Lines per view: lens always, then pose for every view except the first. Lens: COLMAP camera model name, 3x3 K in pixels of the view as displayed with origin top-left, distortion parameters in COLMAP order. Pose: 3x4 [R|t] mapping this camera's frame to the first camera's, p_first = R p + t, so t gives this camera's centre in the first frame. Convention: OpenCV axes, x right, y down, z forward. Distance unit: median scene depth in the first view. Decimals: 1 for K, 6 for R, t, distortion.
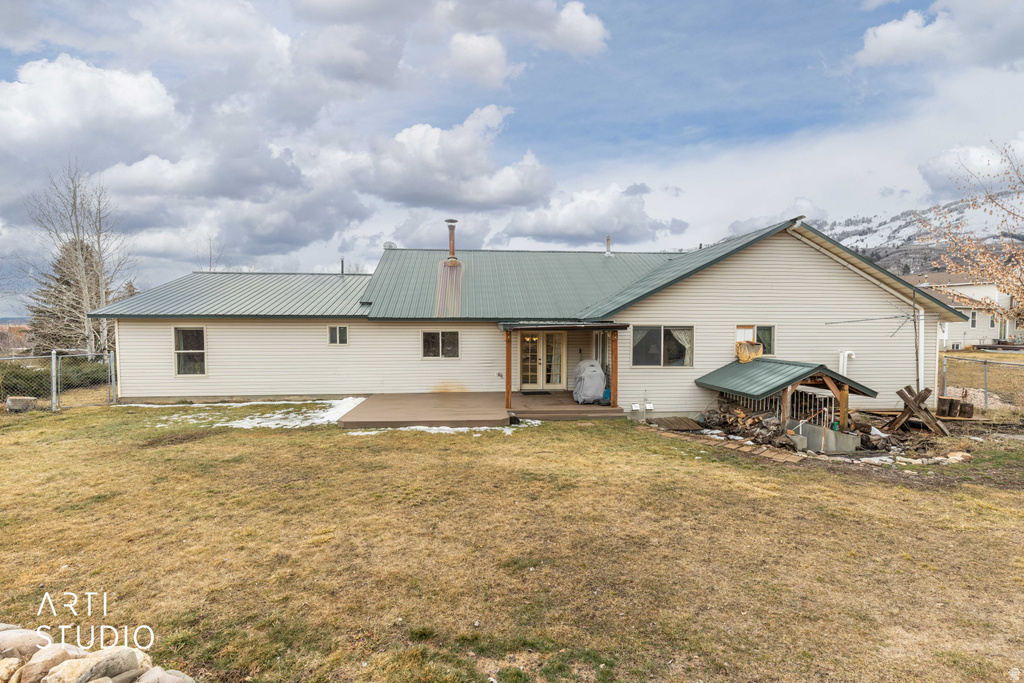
lens RADIAL K [[465.1, 0, 515.8], [0, 465.1, 336.1], [0, 0, 1]] dist [0.012941, 0.000090]
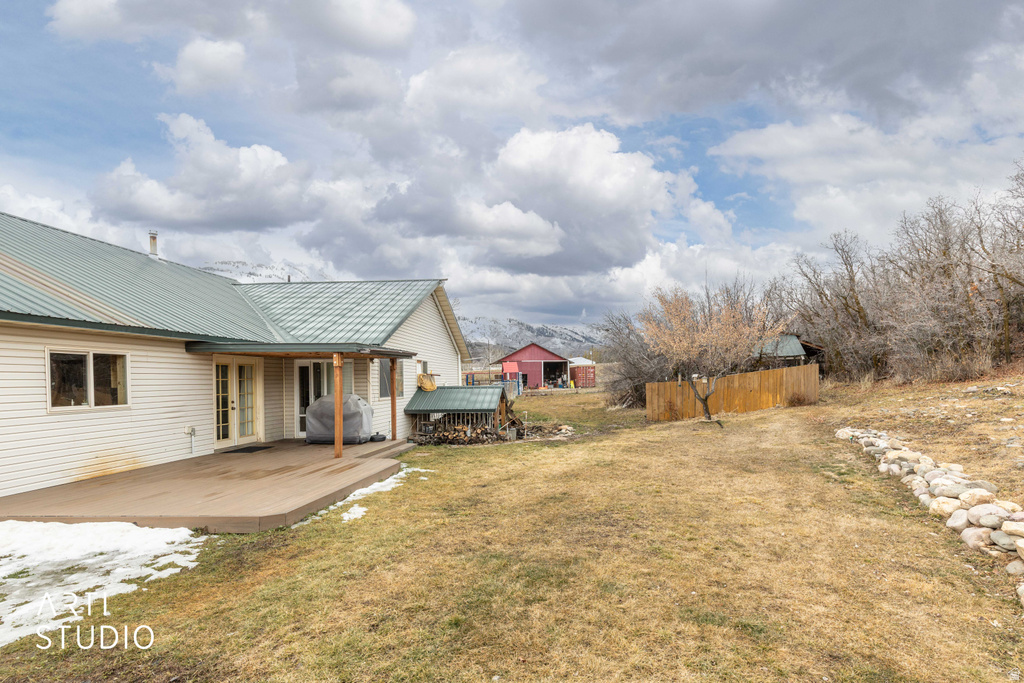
lens RADIAL K [[475.5, 0, 548.4], [0, 475.5, 382.4], [0, 0, 1]] dist [0.013913, -0.000276]
pose [[0.151762, -0.009819, 0.988368, -0.613228], [0.034285, 0.999401, 0.004664, 0.036370], [-0.987822, 0.033178, 0.152008, 0.467905]]
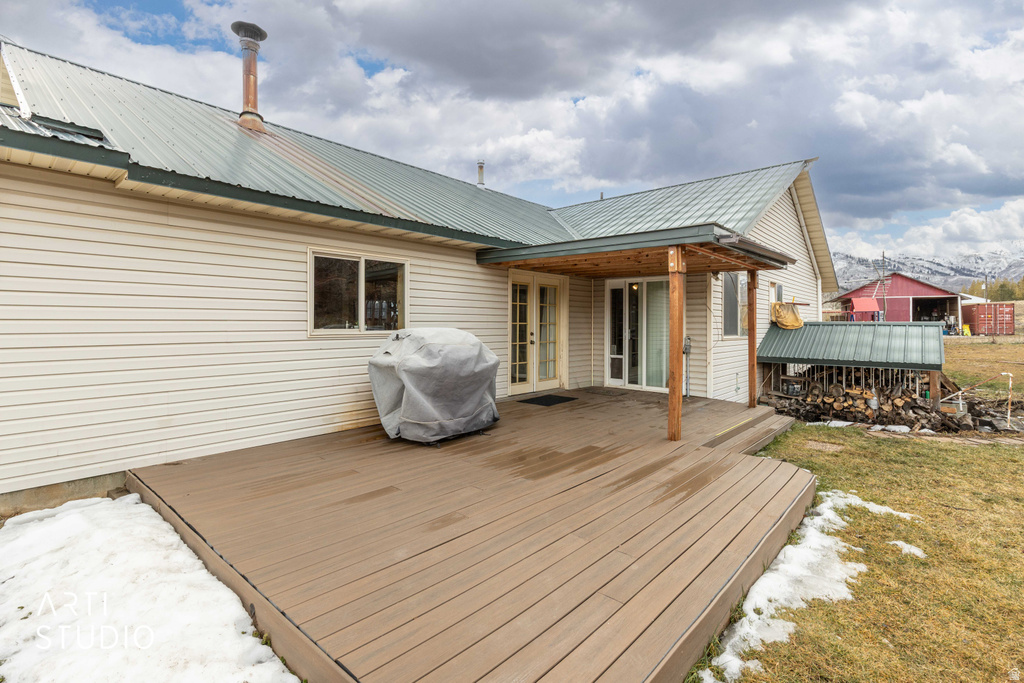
lens RADIAL K [[468.1, 0, 524.0], [0, 468.1, 319.2], [0, 0, 1]] dist [0.001272, 0.000005]
pose [[0.727625, 0.007150, 0.685938, -0.333732], [0.012299, 0.999649, -0.023466, 0.049245], [-0.685865, 0.025511, 0.727282, 0.675182]]
